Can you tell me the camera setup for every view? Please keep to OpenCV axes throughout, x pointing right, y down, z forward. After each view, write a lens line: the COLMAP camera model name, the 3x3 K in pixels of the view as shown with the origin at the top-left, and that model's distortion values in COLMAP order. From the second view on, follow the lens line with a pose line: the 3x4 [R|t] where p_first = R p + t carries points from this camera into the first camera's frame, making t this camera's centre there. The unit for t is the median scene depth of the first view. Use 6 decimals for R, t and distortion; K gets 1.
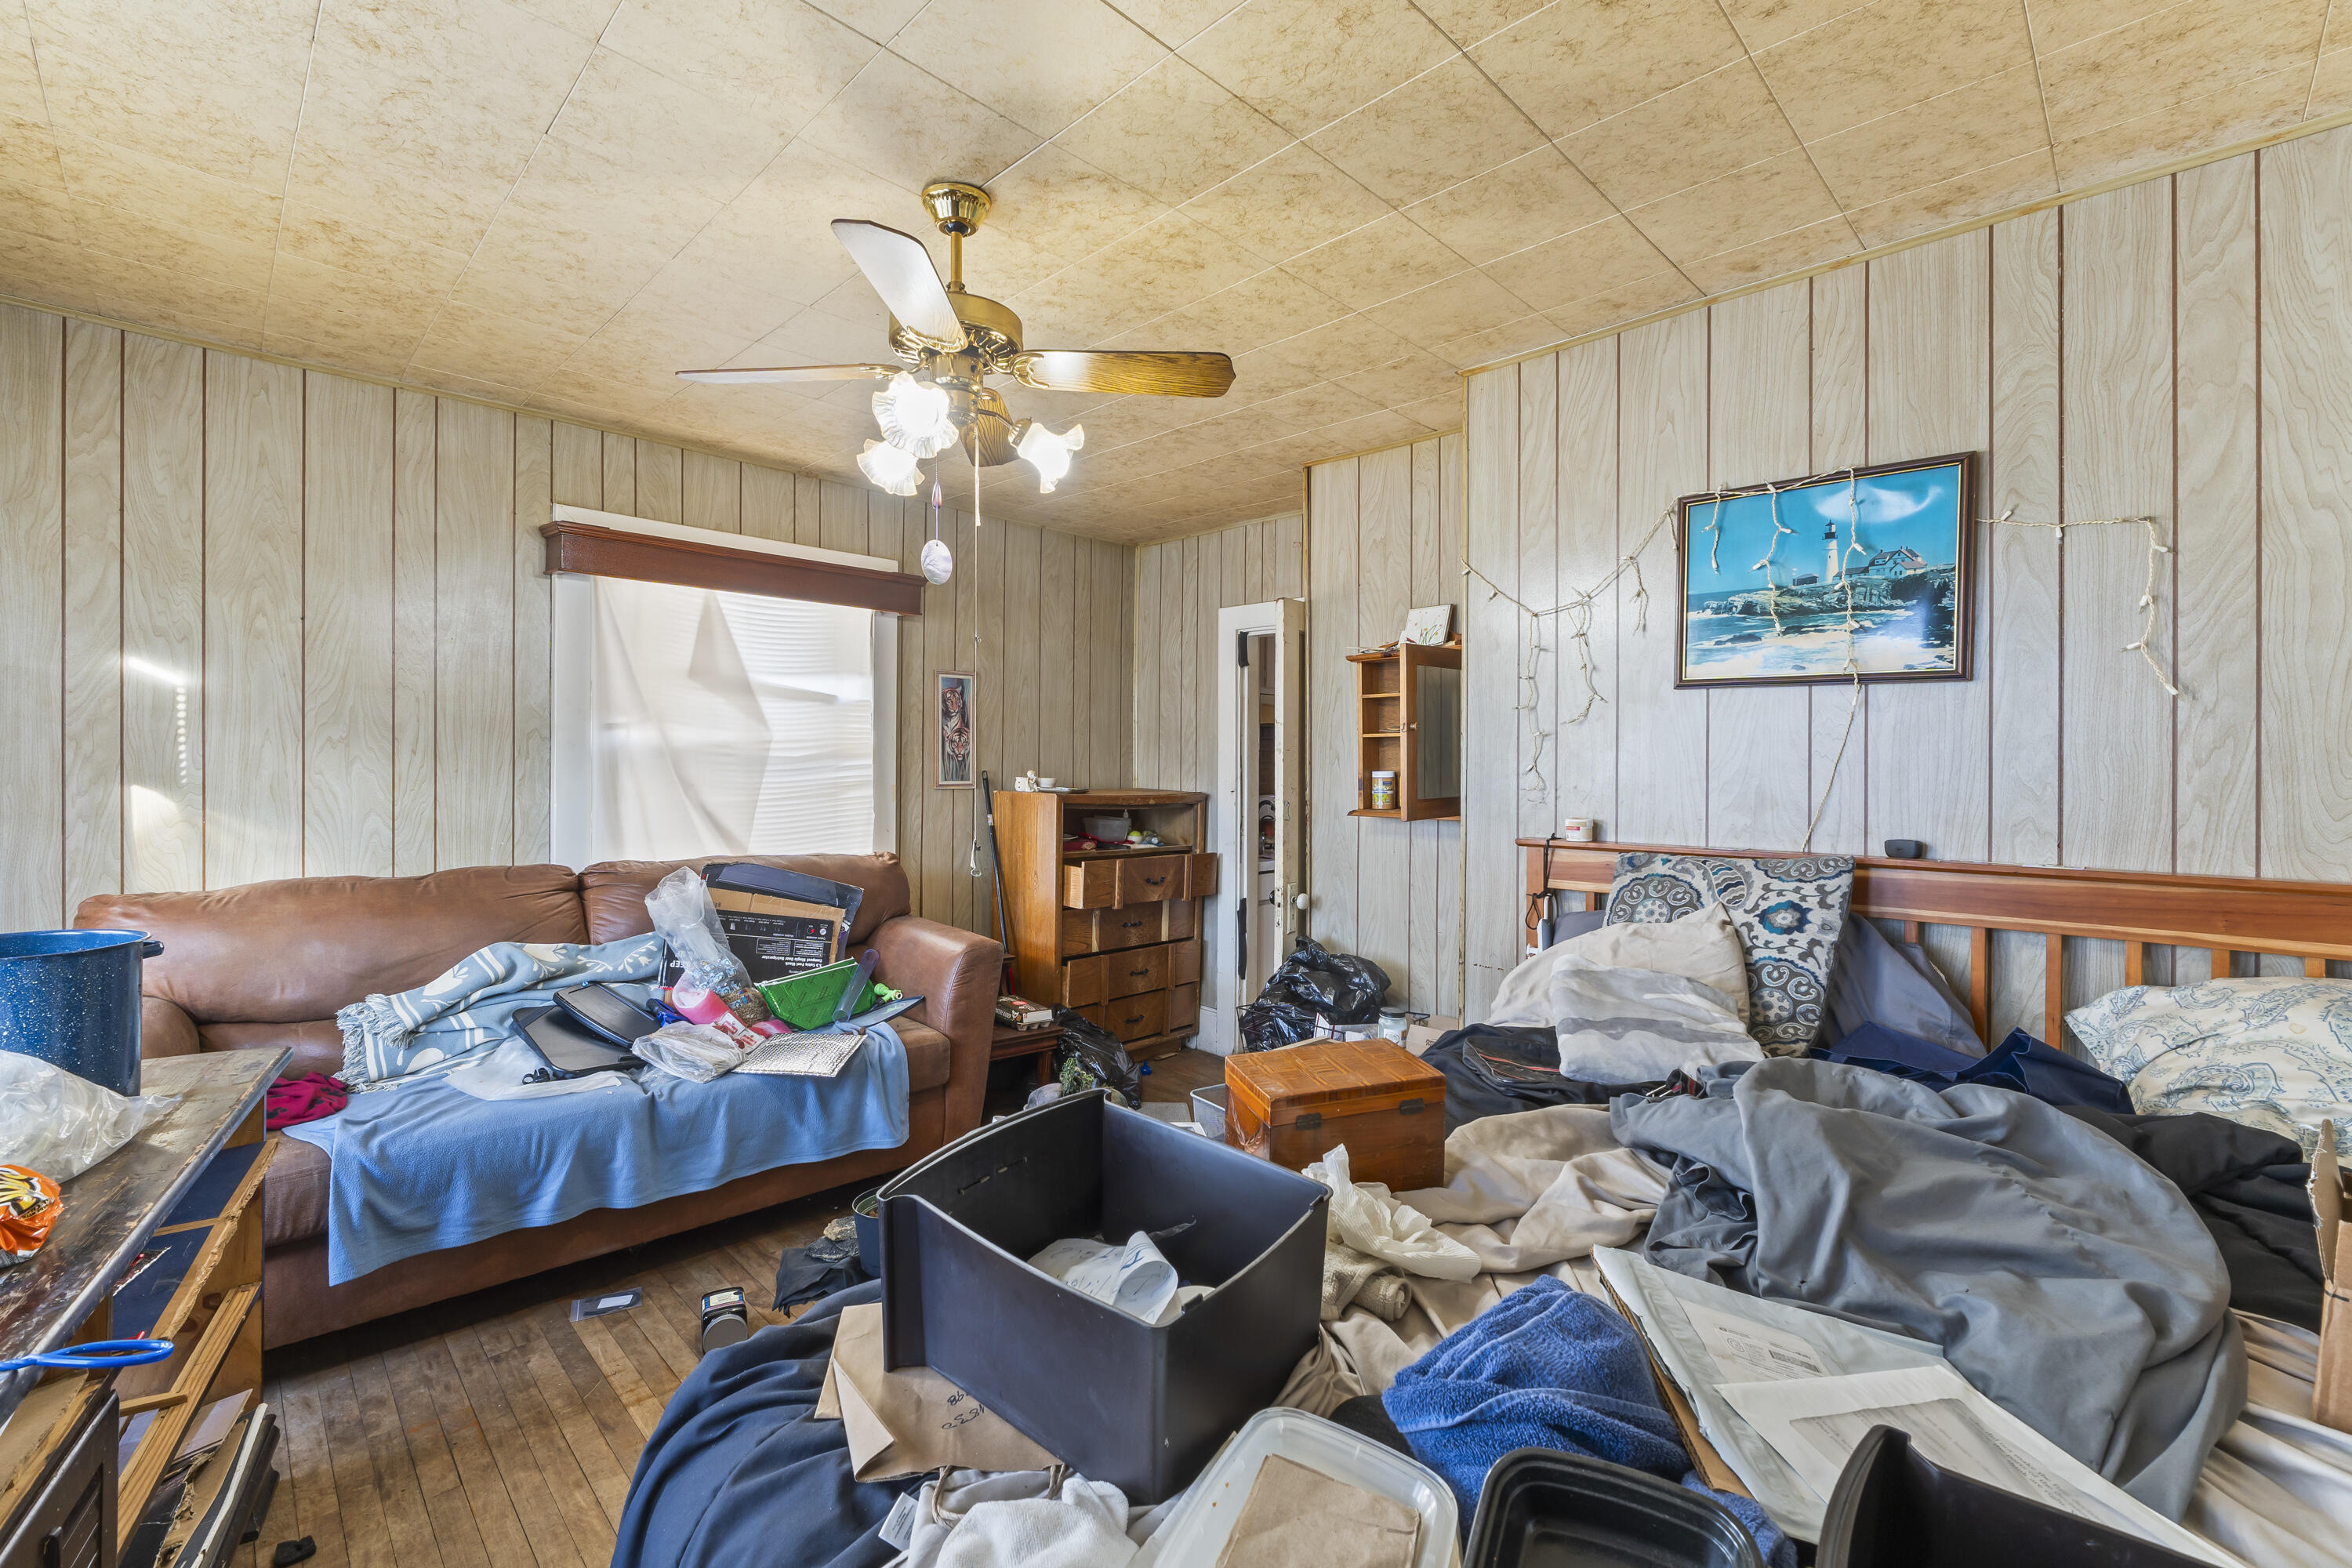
lens RADIAL K [[1008.5, 0, 1182.3], [0, 1008.5, 775.8], [0, 0, 1]] dist [-0.004756, -0.000759]
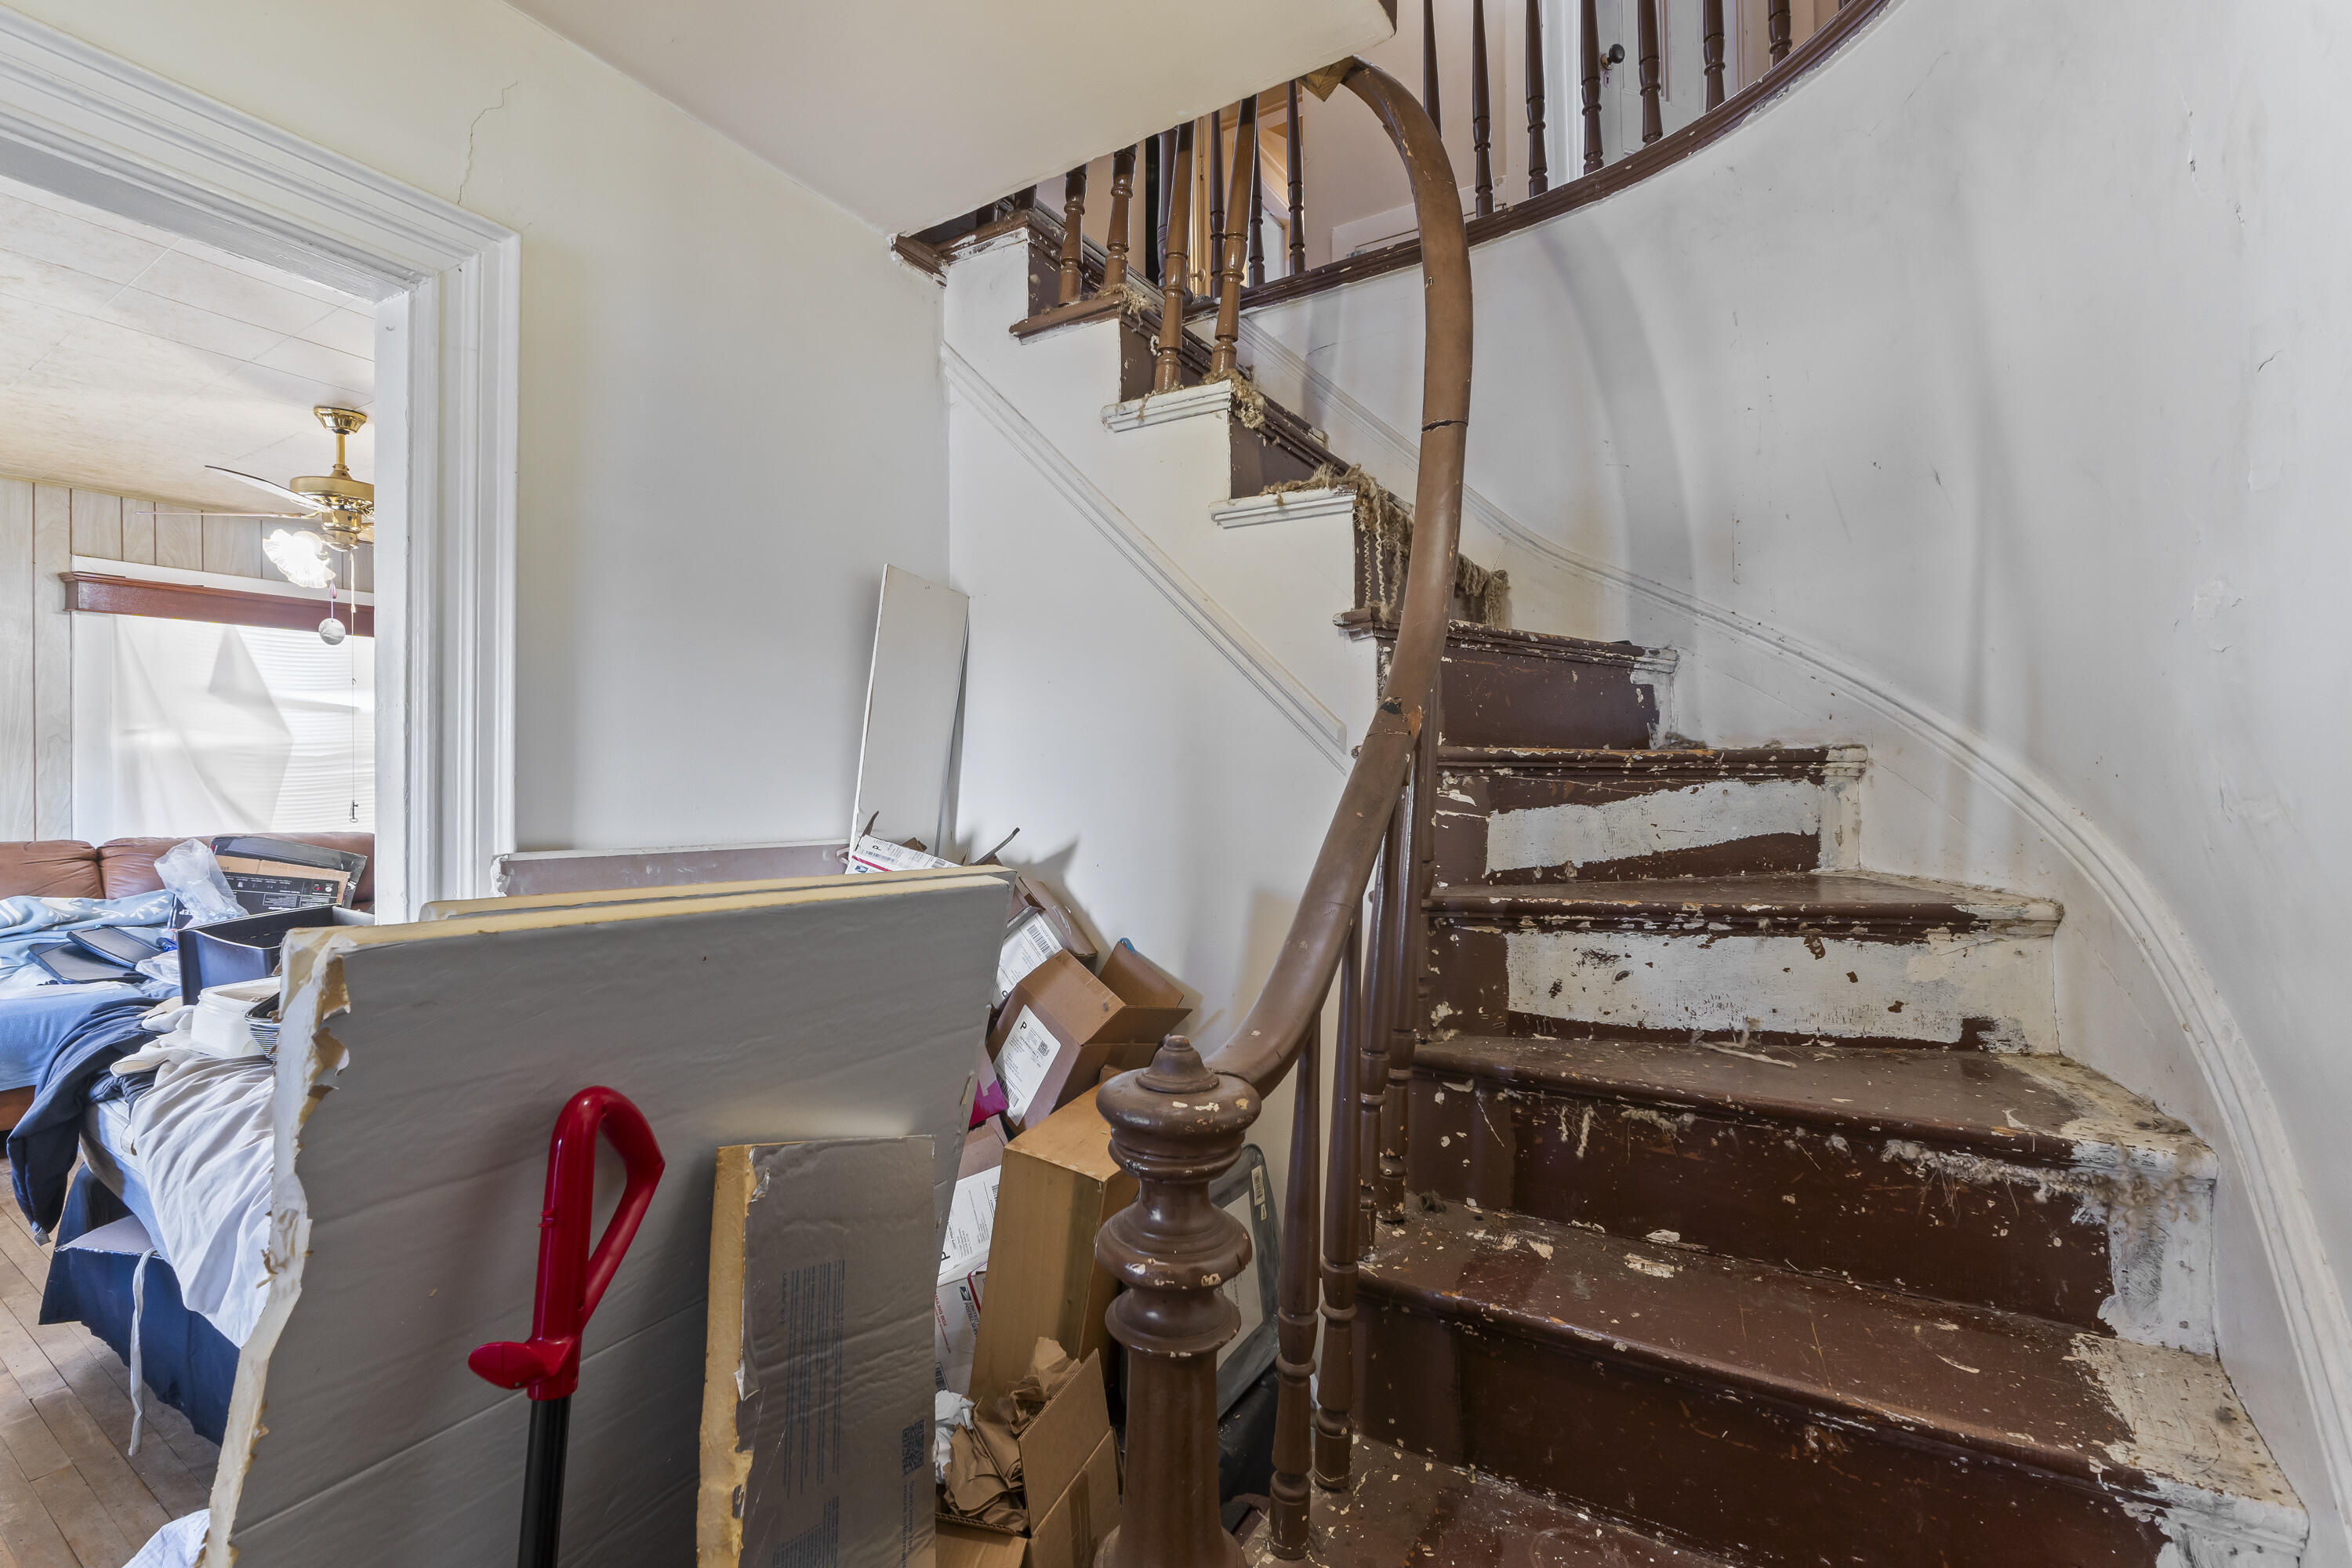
lens RADIAL K [[998.4, 0, 1173.5], [0, 998.4, 782.9], [0, 0, 1]] dist [-0.004524, -0.000690]
pose [[0.971456, -0.007592, 0.237097, 0.451516], [0.006722, 0.999967, 0.004478, 0.019692], [-0.237124, -0.002756, 0.971476, -0.576092]]
